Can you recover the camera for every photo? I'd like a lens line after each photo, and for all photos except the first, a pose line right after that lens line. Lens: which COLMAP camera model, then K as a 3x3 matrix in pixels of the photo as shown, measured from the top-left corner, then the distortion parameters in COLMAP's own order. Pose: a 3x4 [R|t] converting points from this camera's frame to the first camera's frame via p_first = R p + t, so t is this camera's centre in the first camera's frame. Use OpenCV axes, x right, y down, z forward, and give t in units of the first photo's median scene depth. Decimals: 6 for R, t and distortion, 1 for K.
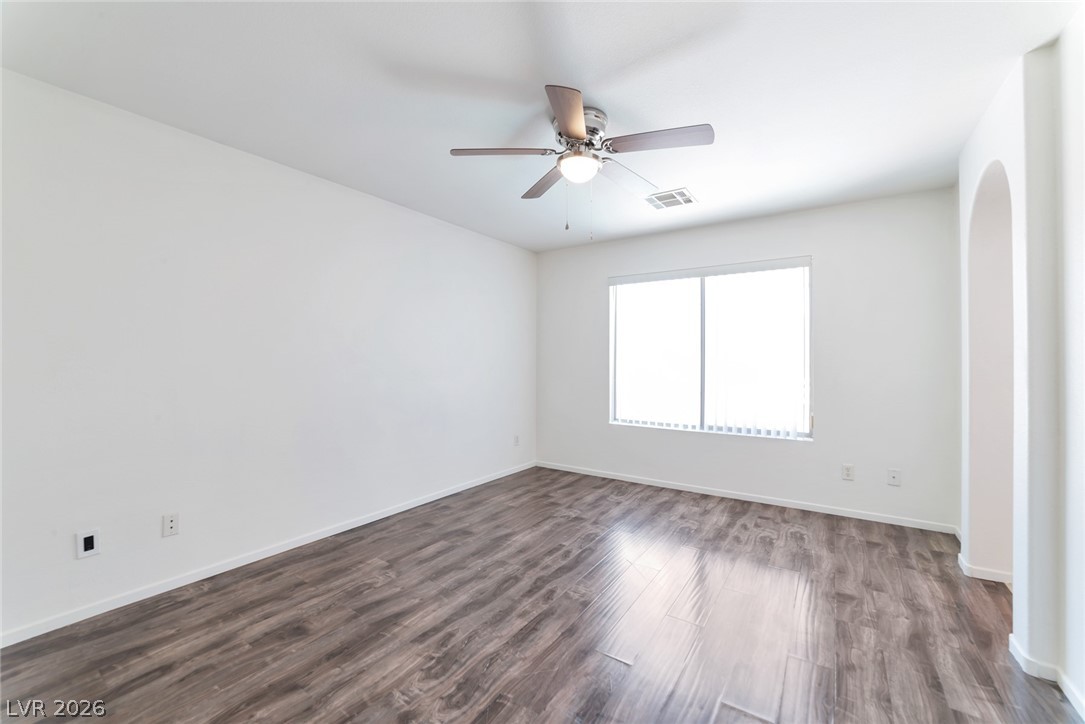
lens RADIAL K [[438.4, 0, 543.1], [0, 438.4, 362.3], [0, 0, 1]] dist [-0.011438, 0.000365]
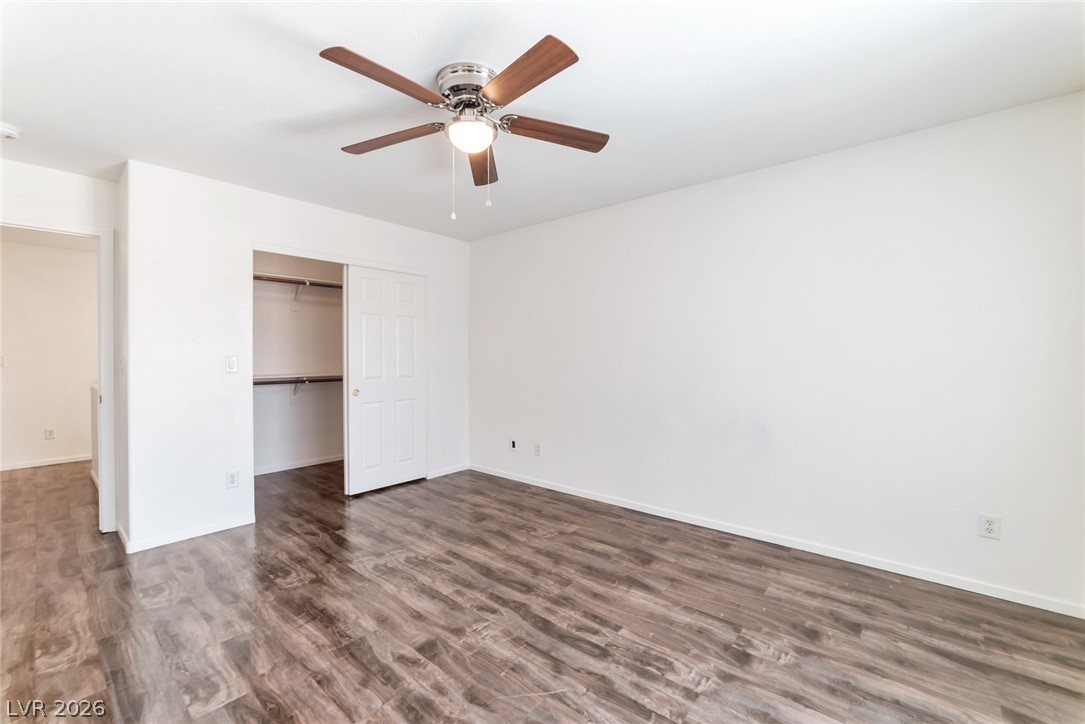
lens RADIAL K [[438.4, 0, 543.4], [0, 438.4, 359.8], [0, 0, 1]] dist [-0.011438, 0.000365]
pose [[-0.110776, 0.002517, -0.993842, 0.792415], [0.002324, 0.999995, 0.002273, 0.003840], [0.993843, -0.002057, -0.110781, 1.057265]]
